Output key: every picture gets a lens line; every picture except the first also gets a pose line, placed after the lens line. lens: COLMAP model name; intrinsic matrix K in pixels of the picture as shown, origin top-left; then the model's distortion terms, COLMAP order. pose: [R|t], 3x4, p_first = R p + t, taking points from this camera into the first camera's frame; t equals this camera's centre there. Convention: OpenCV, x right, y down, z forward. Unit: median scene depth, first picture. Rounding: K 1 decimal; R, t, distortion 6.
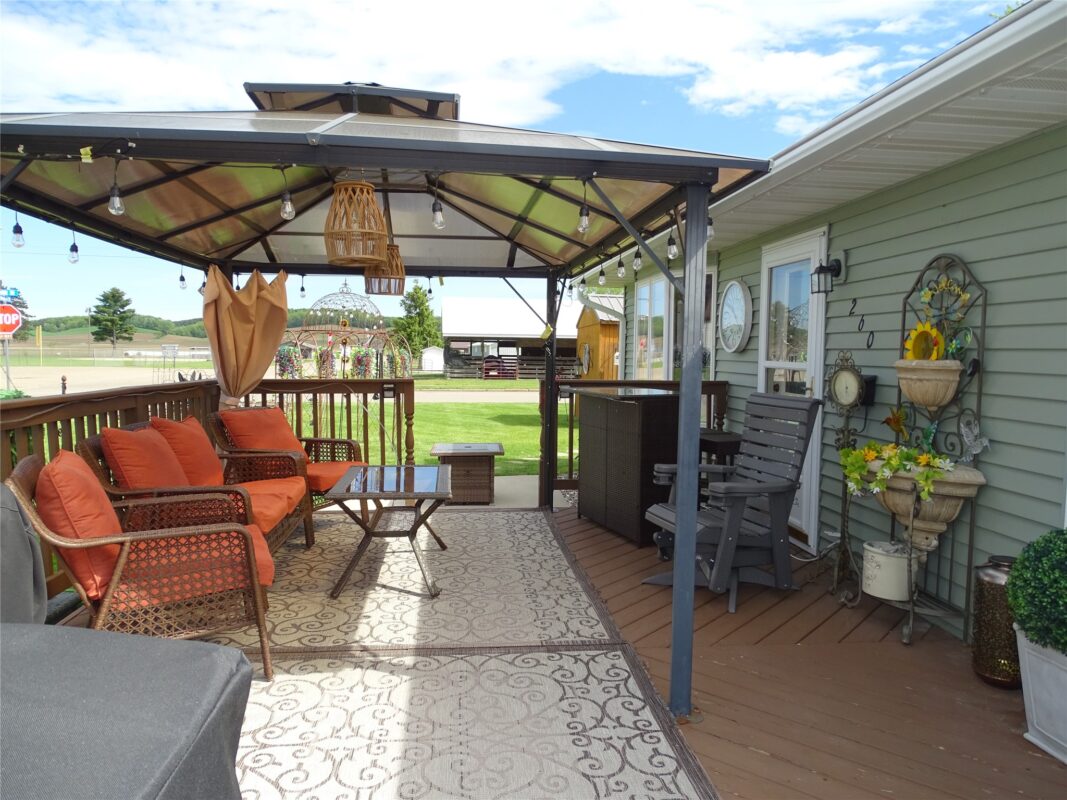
lens RADIAL K [[756.2, 0, 537.2], [0, 756.2, 399.4], [0, 0, 1]] dist [-0.021805, -0.005223]
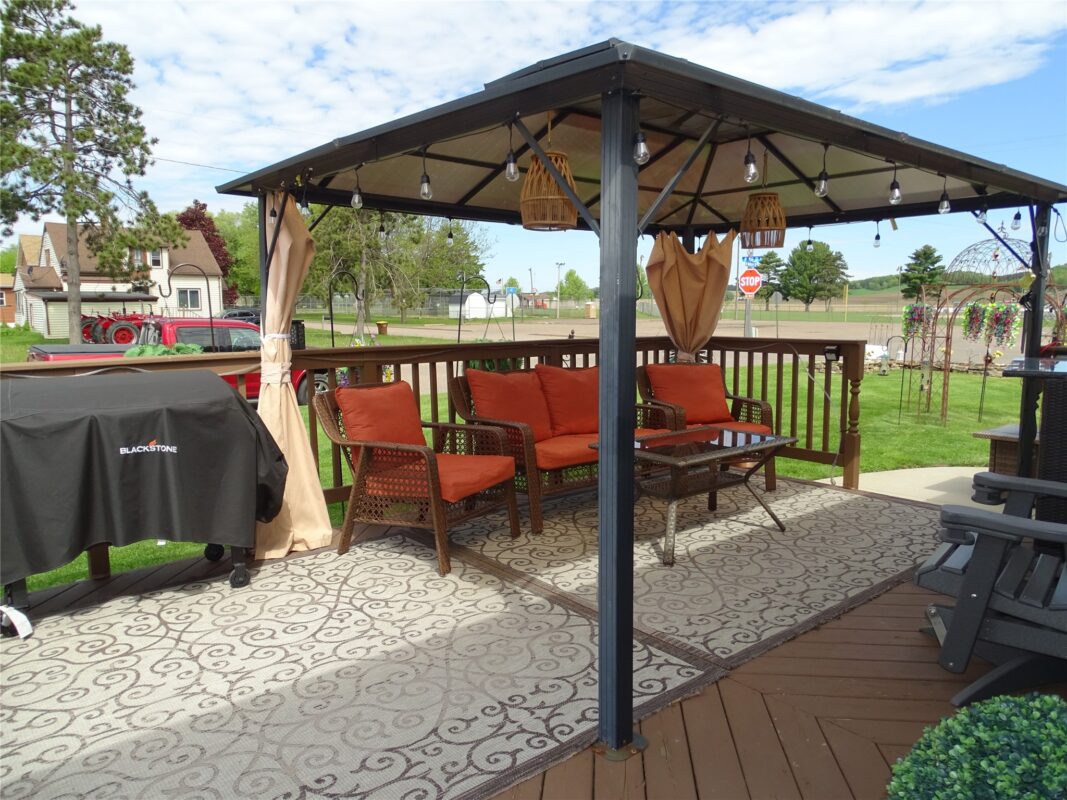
lens RADIAL K [[756.2, 0, 537.3], [0, 756.2, 405.6], [0, 0, 1]] dist [-0.021805, -0.005223]
pose [[0.555969, 0.097480, -0.825467, 0.549576], [-0.043754, 0.995155, 0.088049, -0.020059], [0.830050, -0.012836, 0.557541, 0.320160]]
